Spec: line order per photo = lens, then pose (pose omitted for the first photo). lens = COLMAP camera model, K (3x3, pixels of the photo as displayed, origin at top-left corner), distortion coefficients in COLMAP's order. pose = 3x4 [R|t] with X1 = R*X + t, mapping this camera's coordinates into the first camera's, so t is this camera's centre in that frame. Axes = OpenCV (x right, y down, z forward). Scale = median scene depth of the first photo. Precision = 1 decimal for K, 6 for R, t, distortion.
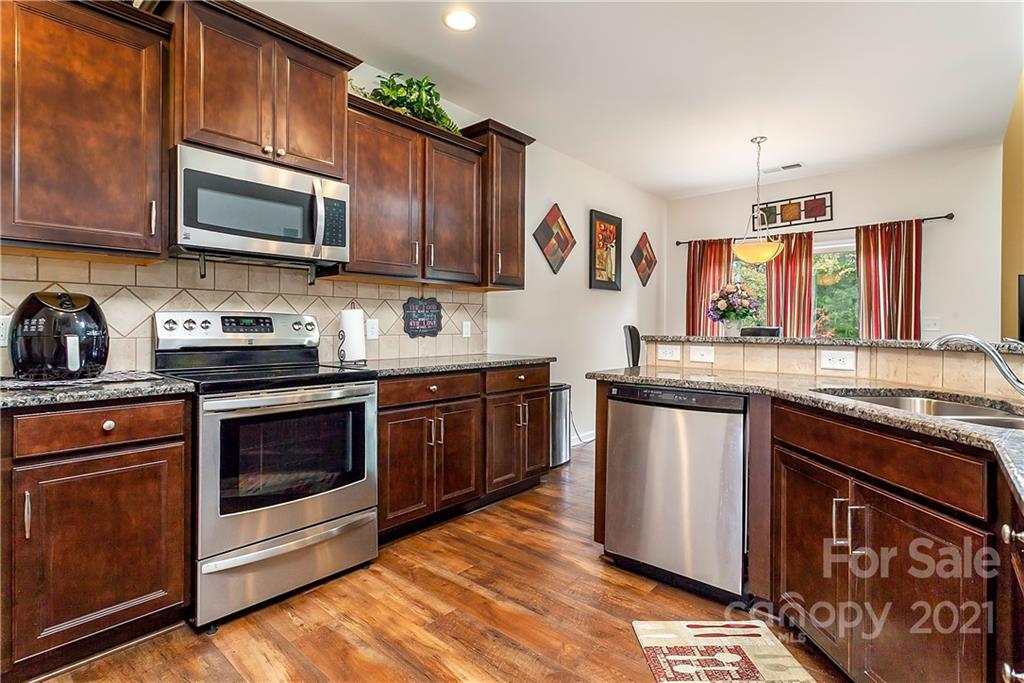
lens RADIAL K [[498.9, 0, 509.9], [0, 498.9, 321.4], [0, 0, 1]] dist [0.004738, 0.000567]
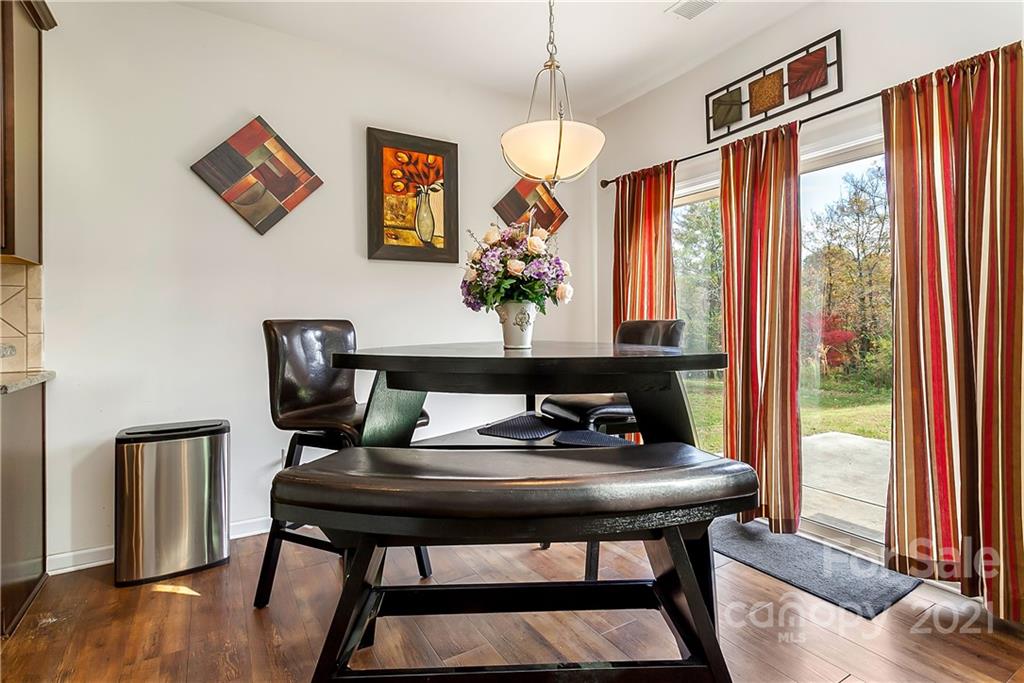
lens RADIAL K [[498.9, 0, 509.9], [0, 498.9, 321.4], [0, 0, 1]] dist [0.004738, 0.000567]
pose [[0.954843, -0.012483, -0.296848, 0.505018], [0.015294, 0.999857, 0.007148, 0.008308], [0.296716, -0.011366, 0.954898, 0.471187]]
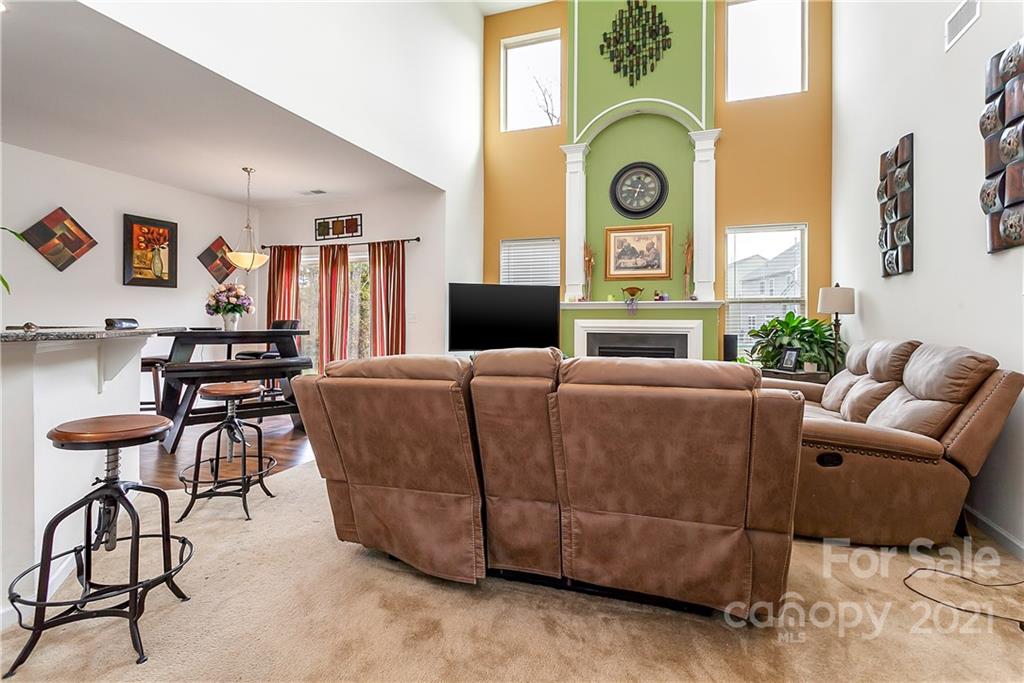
lens RADIAL K [[498.9, 0, 509.9], [0, 498.9, 321.4], [0, 0, 1]] dist [0.004738, 0.000567]
pose [[0.932966, -0.003813, 0.359944, 0.562024], [-0.000124, 0.999940, 0.010914, 0.002610], [-0.359965, -0.010227, 0.932910, -0.349983]]
